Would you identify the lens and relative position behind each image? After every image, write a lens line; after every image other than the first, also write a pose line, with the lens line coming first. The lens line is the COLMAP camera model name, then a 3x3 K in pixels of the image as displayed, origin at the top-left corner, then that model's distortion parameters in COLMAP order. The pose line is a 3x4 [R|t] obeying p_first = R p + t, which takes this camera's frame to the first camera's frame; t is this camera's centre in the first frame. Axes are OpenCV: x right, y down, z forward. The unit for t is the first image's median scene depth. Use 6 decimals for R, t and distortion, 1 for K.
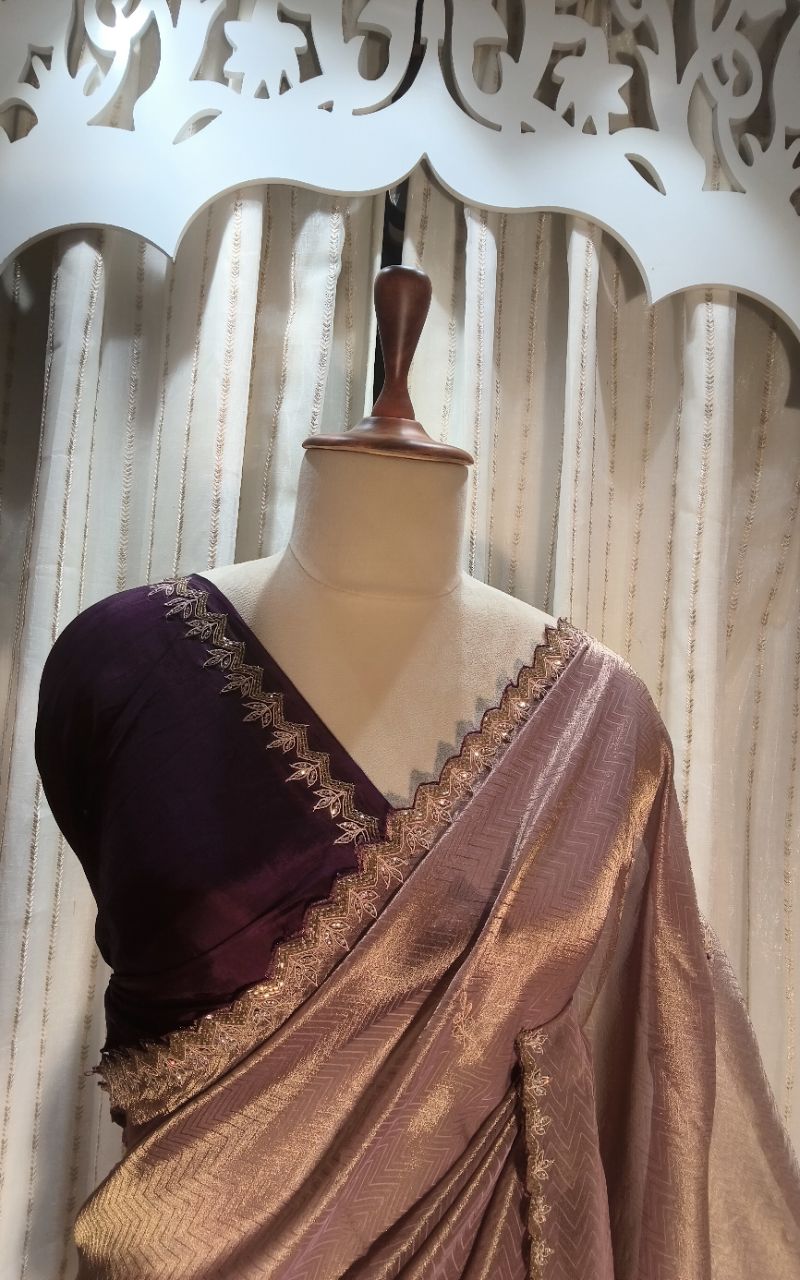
lens RADIAL K [[916.9, 0, 386.7], [0, 916.9, 642.6], [0, 0, 1]] dist [0.060096, -0.100570]
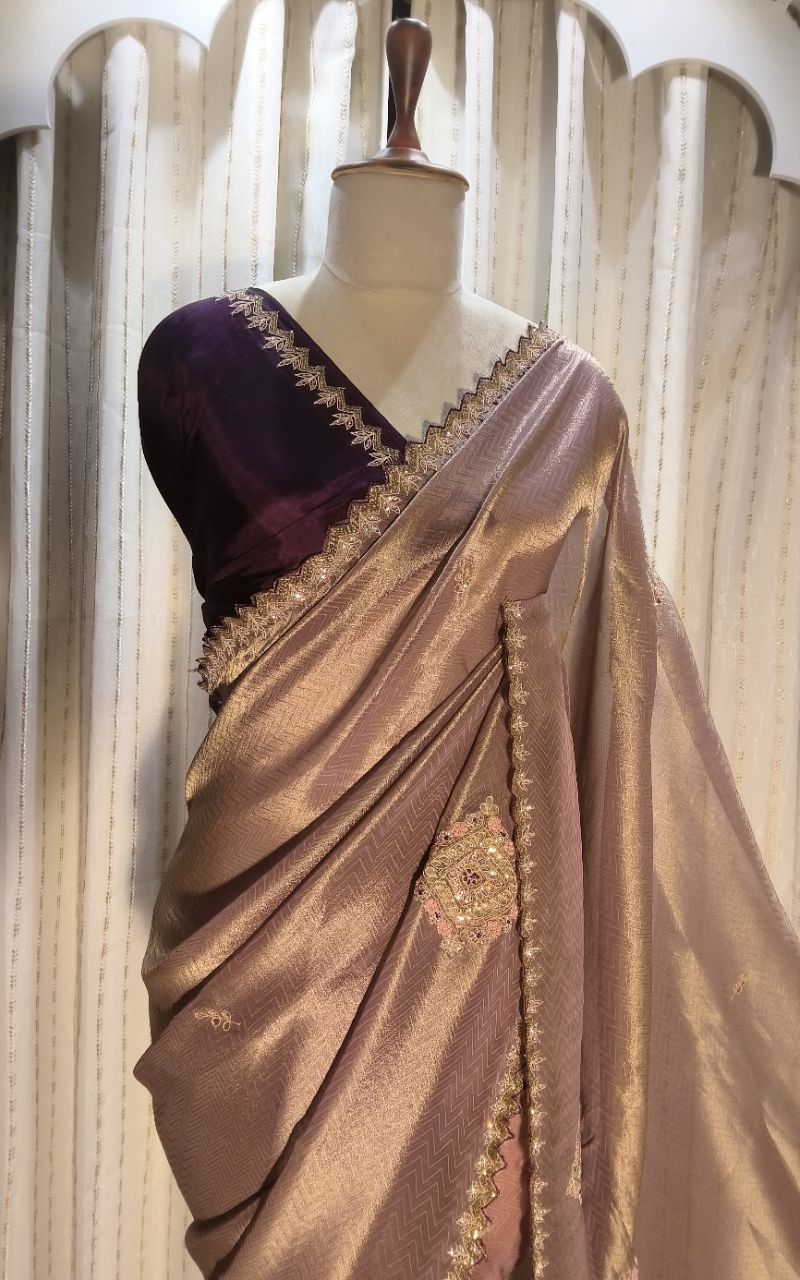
lens RADIAL K [[920.3, 0, 389.9], [0, 920.3, 642.8], [0, 0, 1]] dist [0.061093, -0.104497]
pose [[0.999538, -0.023568, -0.019186, -0.002012], [0.025837, 0.991408, 0.128230, 0.167687], [0.015999, -0.128667, 0.991559, -0.216837]]
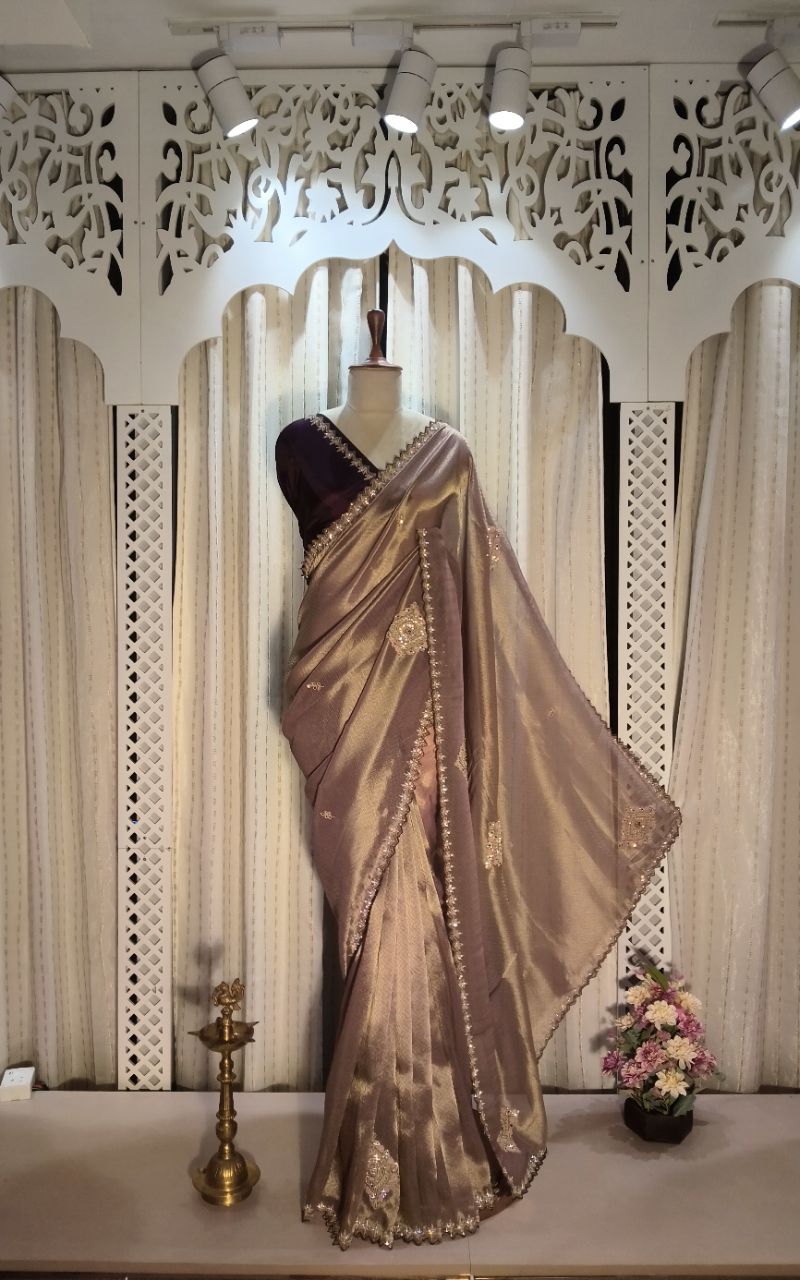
lens RADIAL K [[920.3, 0, 389.9], [0, 920.3, 642.8], [0, 0, 1]] dist [0.061093, -0.104497]
pose [[0.994029, -0.063294, -0.088885, 0.181704], [0.070367, 0.994401, 0.078832, 0.319865], [0.083398, -0.084616, 0.992917, -1.476786]]
